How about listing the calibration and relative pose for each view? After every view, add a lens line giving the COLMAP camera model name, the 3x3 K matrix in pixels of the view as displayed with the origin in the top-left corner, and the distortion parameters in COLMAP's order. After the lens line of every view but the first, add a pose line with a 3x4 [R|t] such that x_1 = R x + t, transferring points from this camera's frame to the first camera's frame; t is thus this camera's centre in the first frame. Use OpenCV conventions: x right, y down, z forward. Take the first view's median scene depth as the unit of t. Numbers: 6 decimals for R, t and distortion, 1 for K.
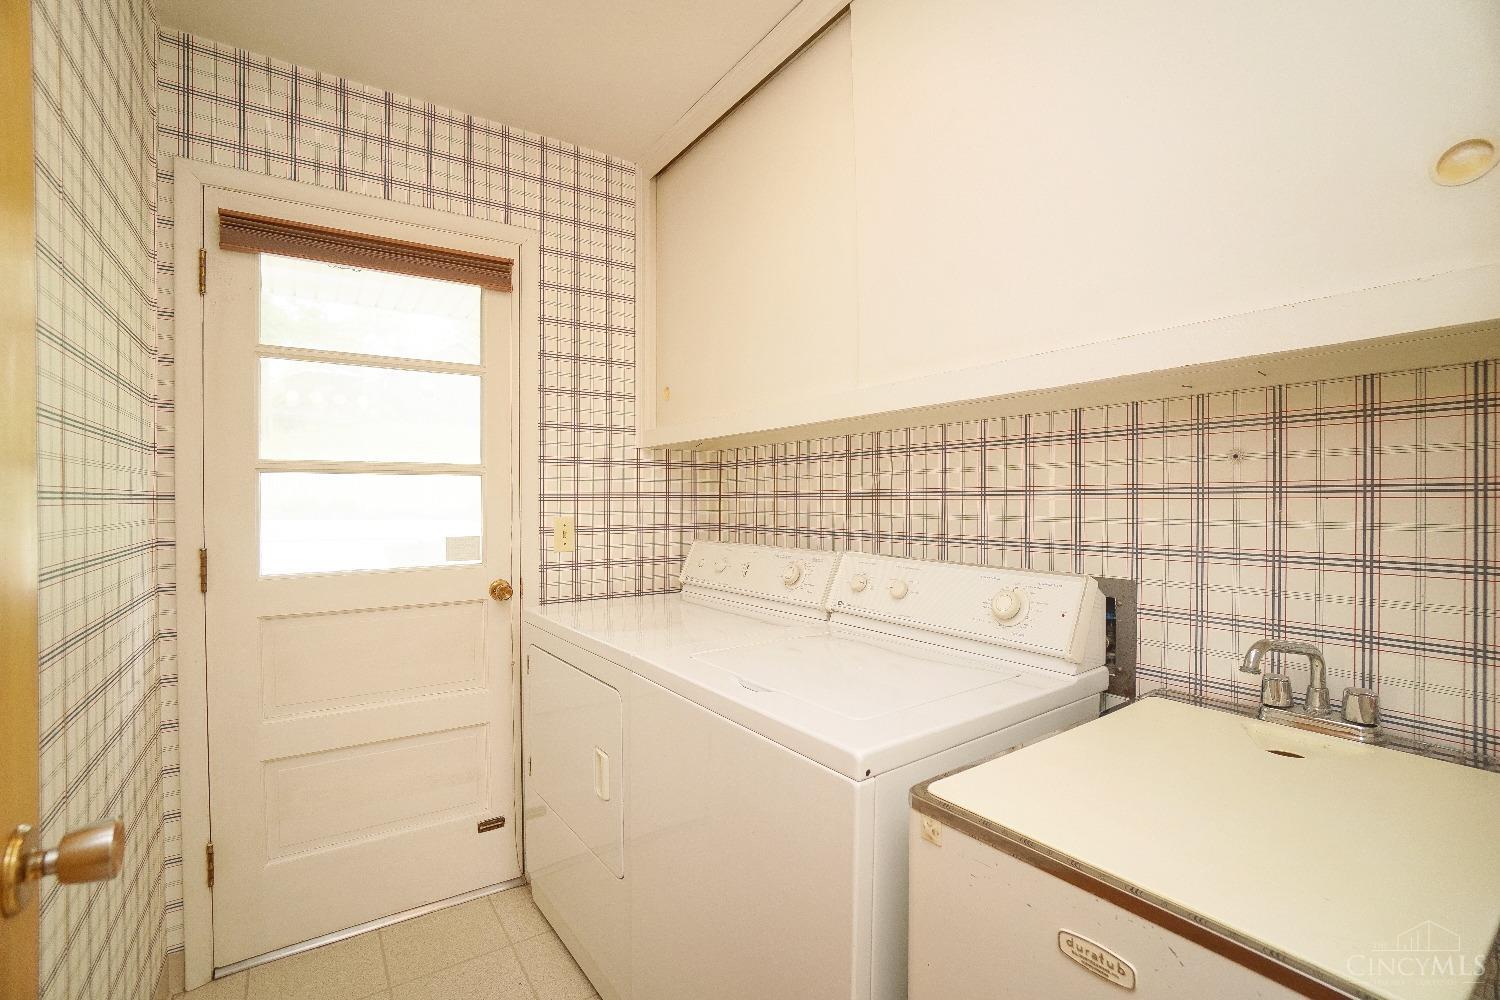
lens RADIAL K [[655.9, 0, 749.6], [0, 655.9, 508.9], [0, 0, 1]] dist [-0.023063, -0.000143]
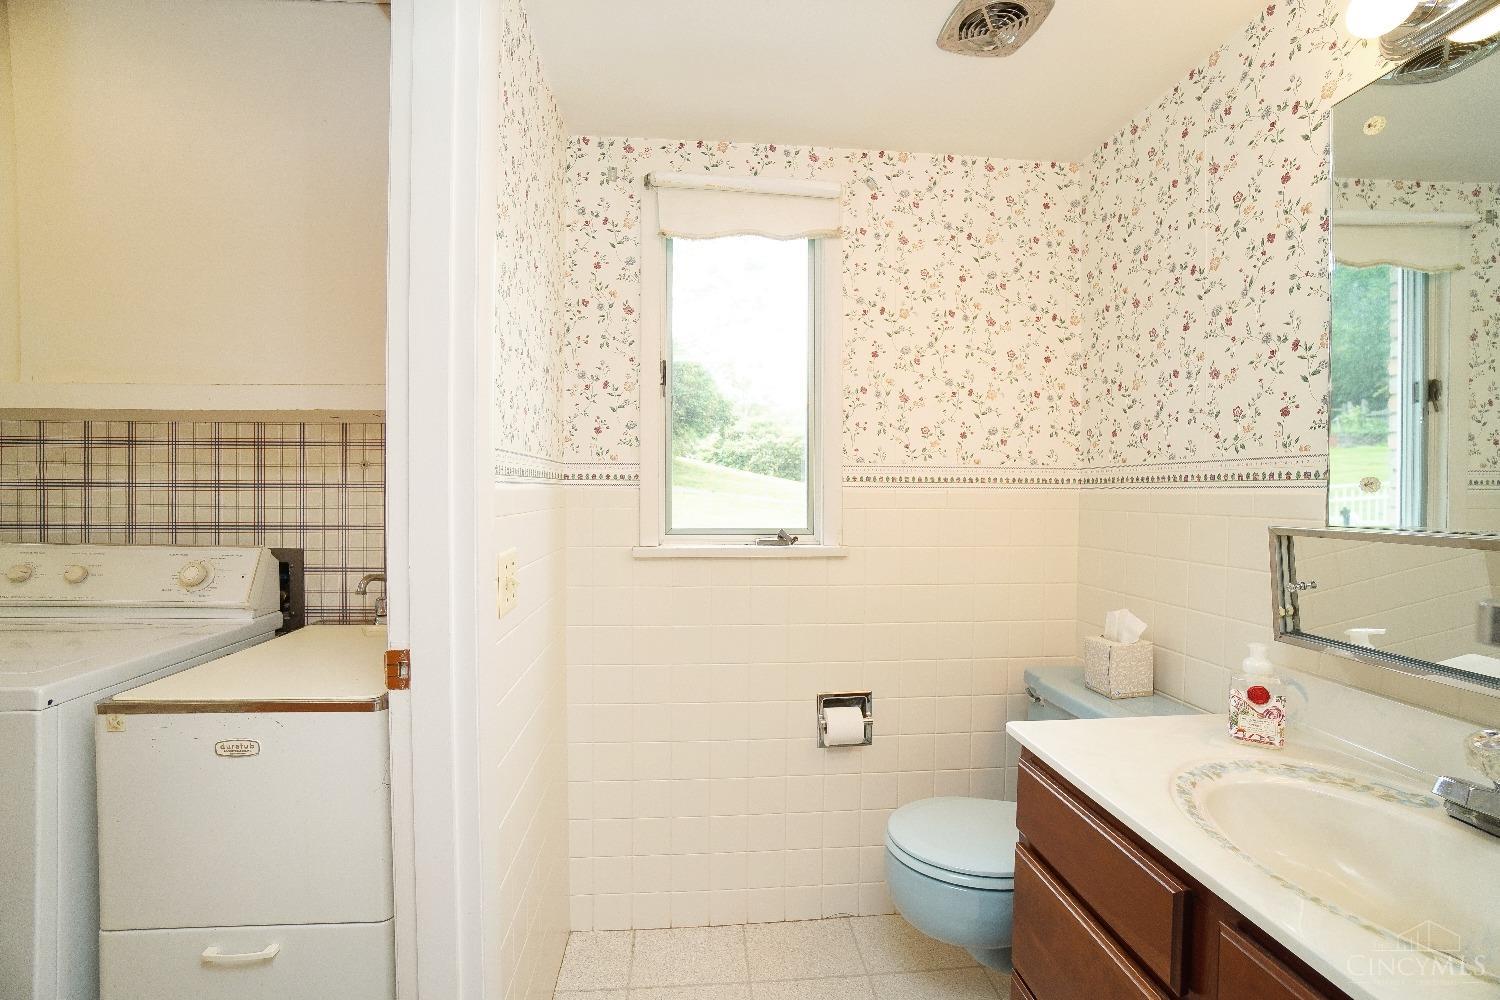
lens RADIAL K [[655.9, 0, 752.3], [0, 655.9, 511.7], [0, 0, 1]] dist [-0.023063, -0.000143]
pose [[0.498759, -0.005033, 0.866726, -0.150773], [-0.003796, 0.999961, 0.007991, 0.013919], [-0.866732, -0.007275, 0.498721, -0.573785]]
